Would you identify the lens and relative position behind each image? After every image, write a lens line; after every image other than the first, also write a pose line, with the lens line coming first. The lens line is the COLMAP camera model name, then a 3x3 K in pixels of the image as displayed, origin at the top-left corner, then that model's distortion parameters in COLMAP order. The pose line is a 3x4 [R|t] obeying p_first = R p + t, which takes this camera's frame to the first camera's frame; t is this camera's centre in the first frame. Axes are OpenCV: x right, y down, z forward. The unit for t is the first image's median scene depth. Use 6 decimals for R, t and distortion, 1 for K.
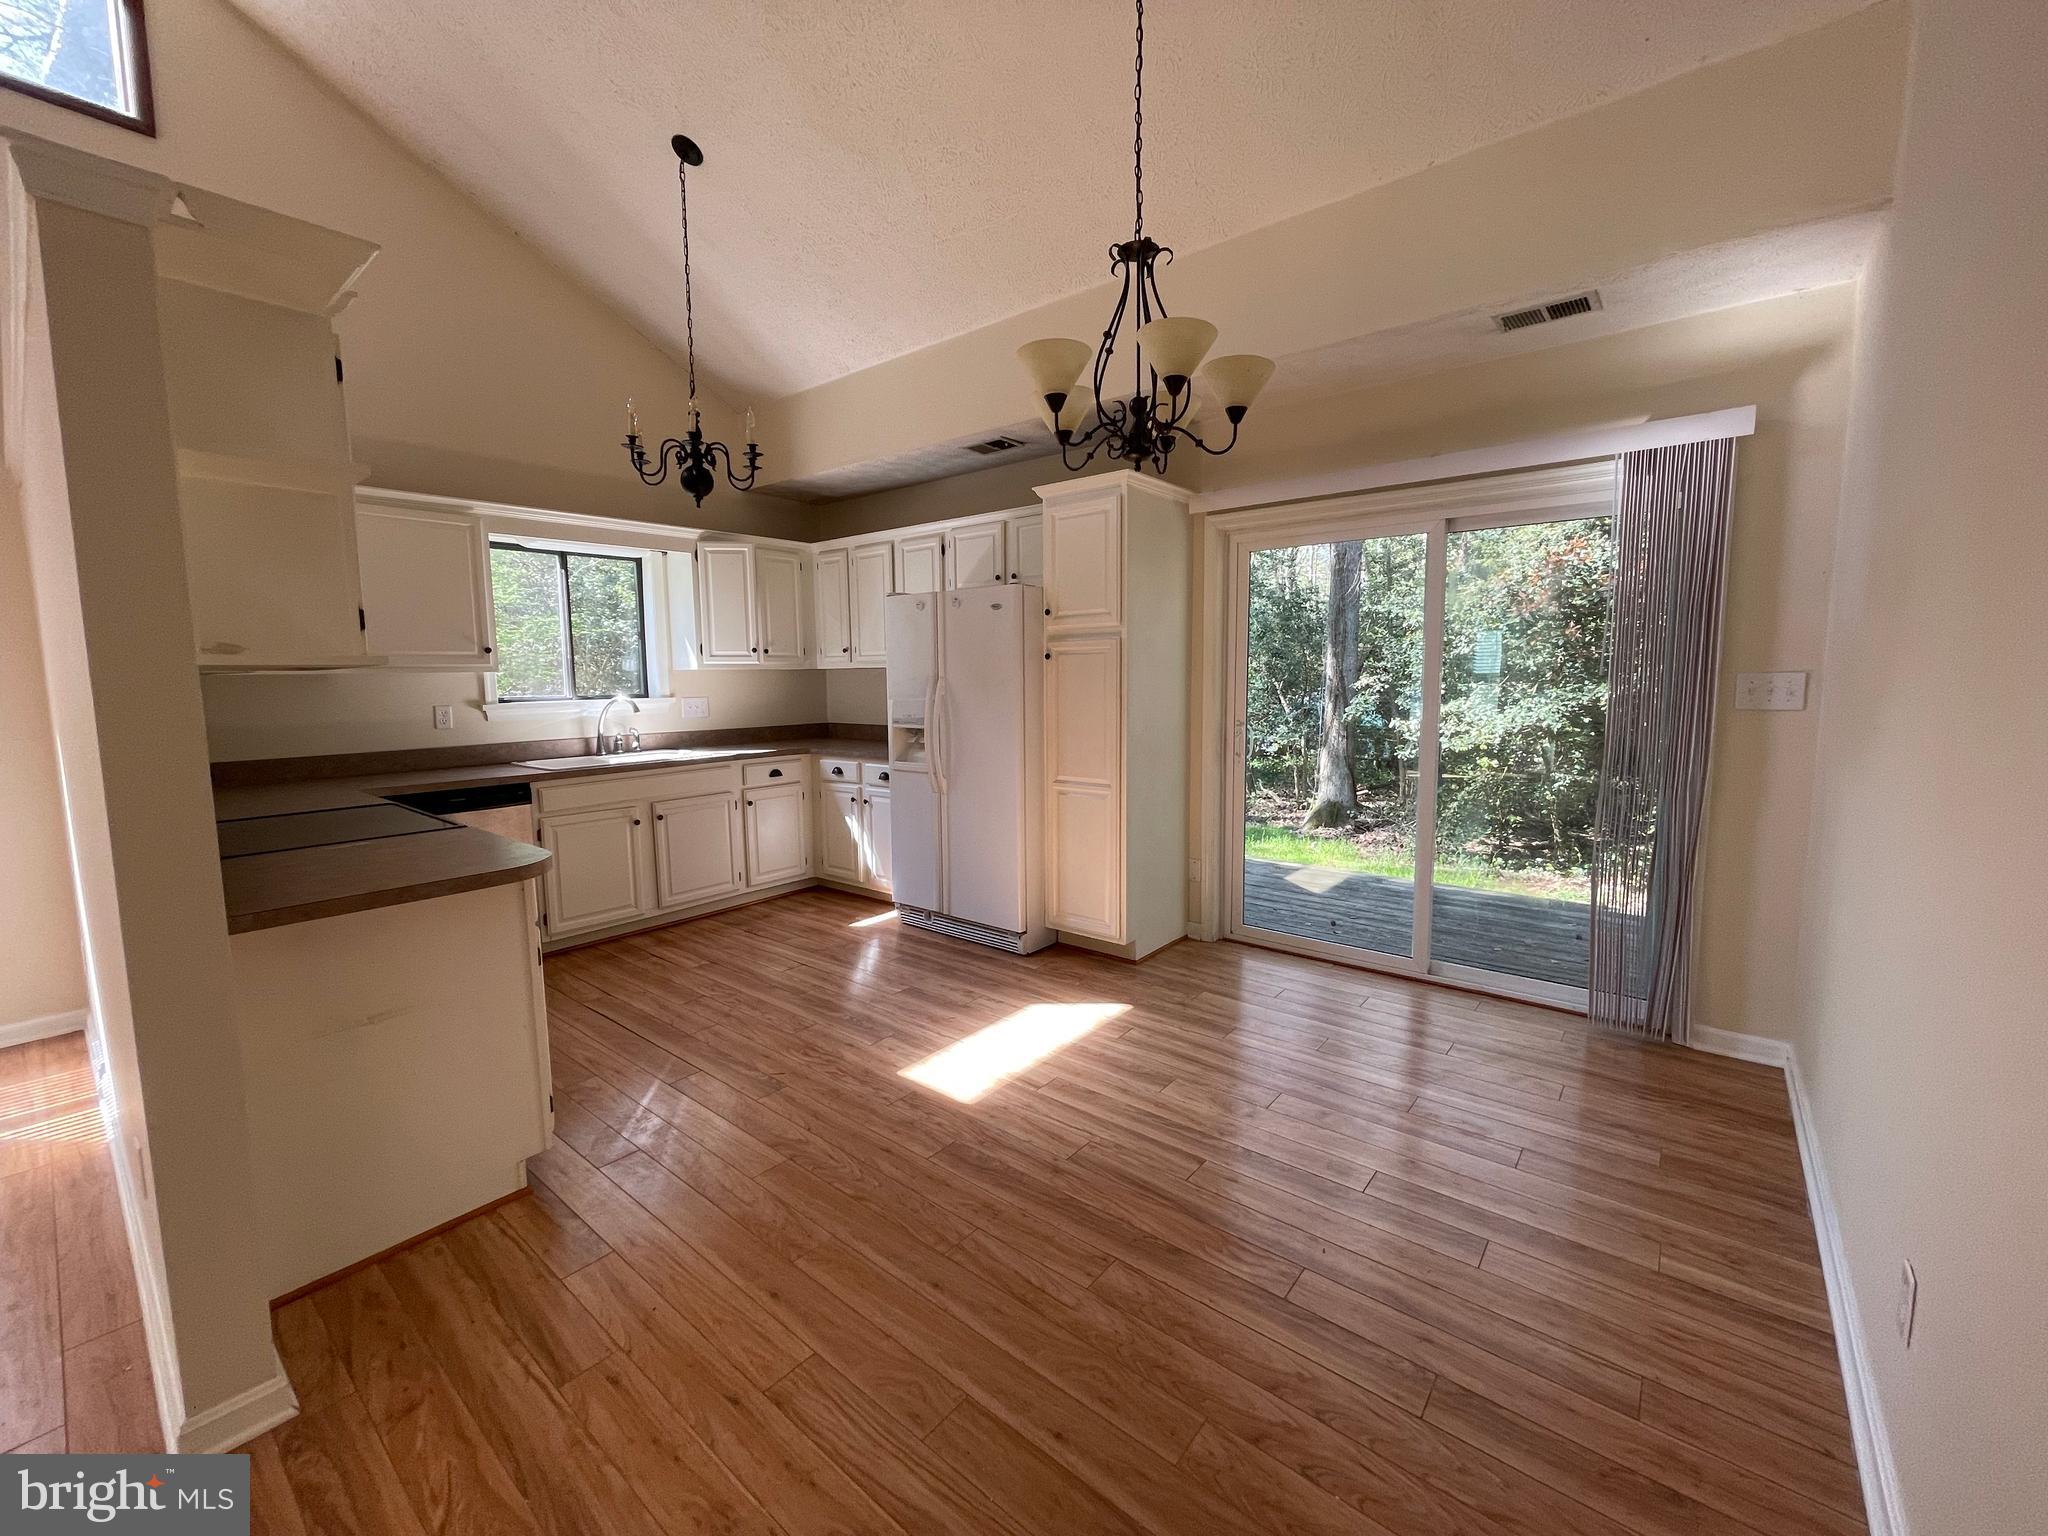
lens RADIAL K [[822.9, 0, 1029.3], [0, 822.9, 764.8], [0, 0, 1]] dist [-0.009358, 0.000510]
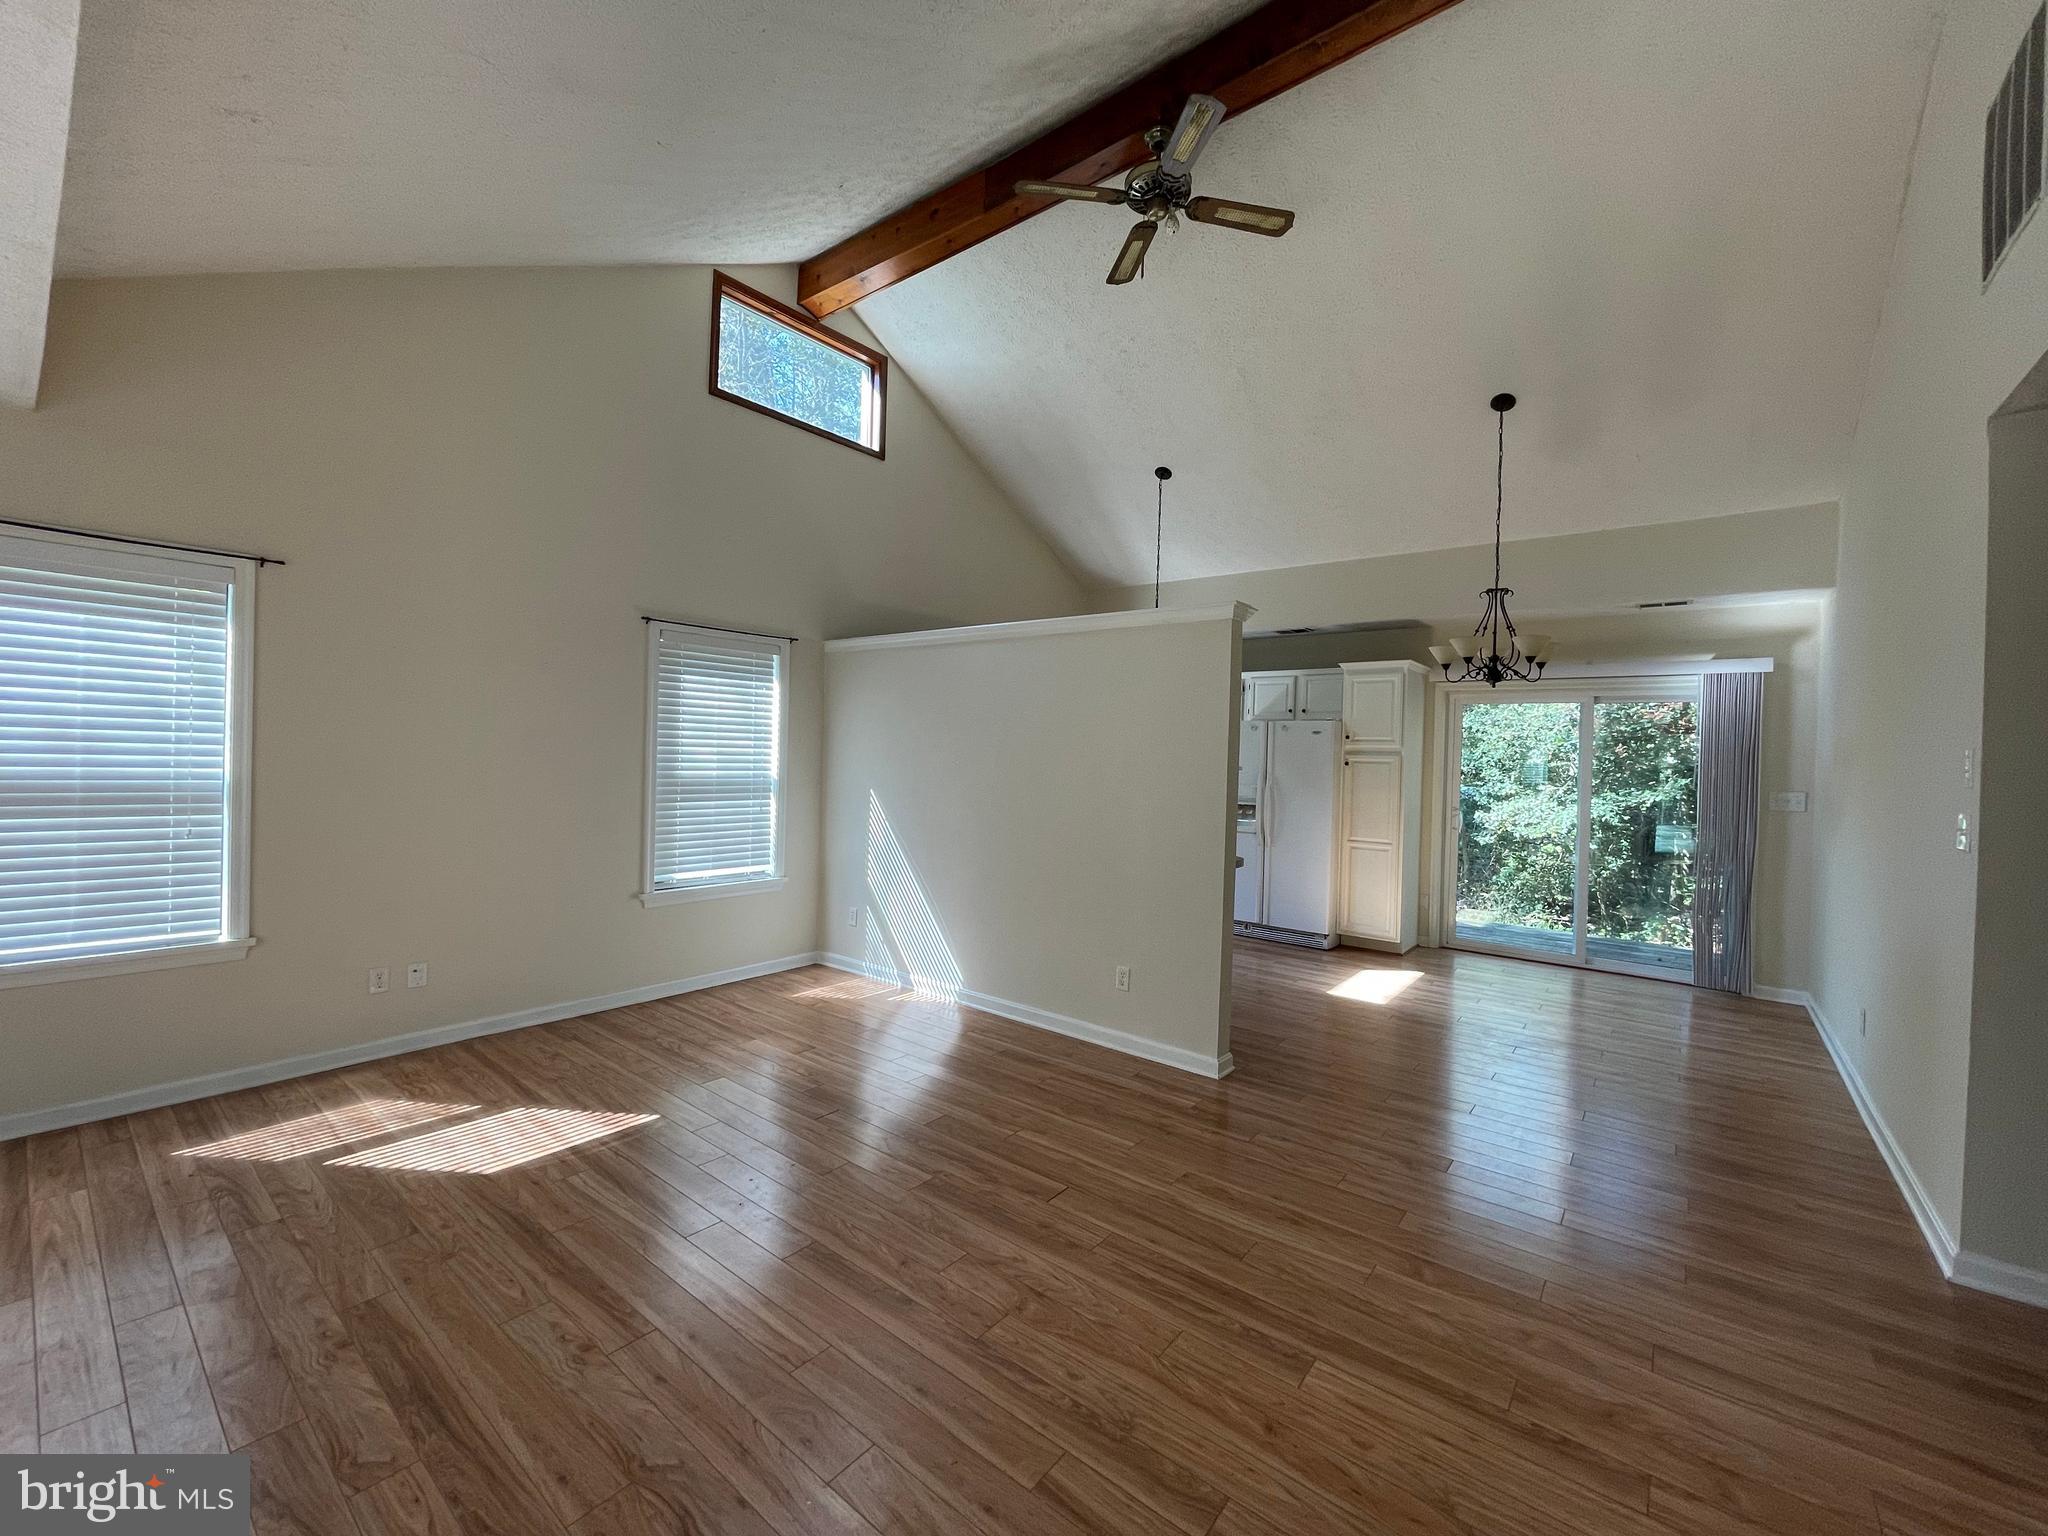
lens RADIAL K [[822.9, 0, 1025.1], [0, 822.9, 763.5], [0, 0, 1]] dist [-0.009358, 0.000510]
pose [[0.999255, 0.037856, 0.007567, -0.739702], [-0.036914, 0.994325, -0.099774, 0.064191], [-0.011301, 0.099420, 0.994981, -0.736306]]
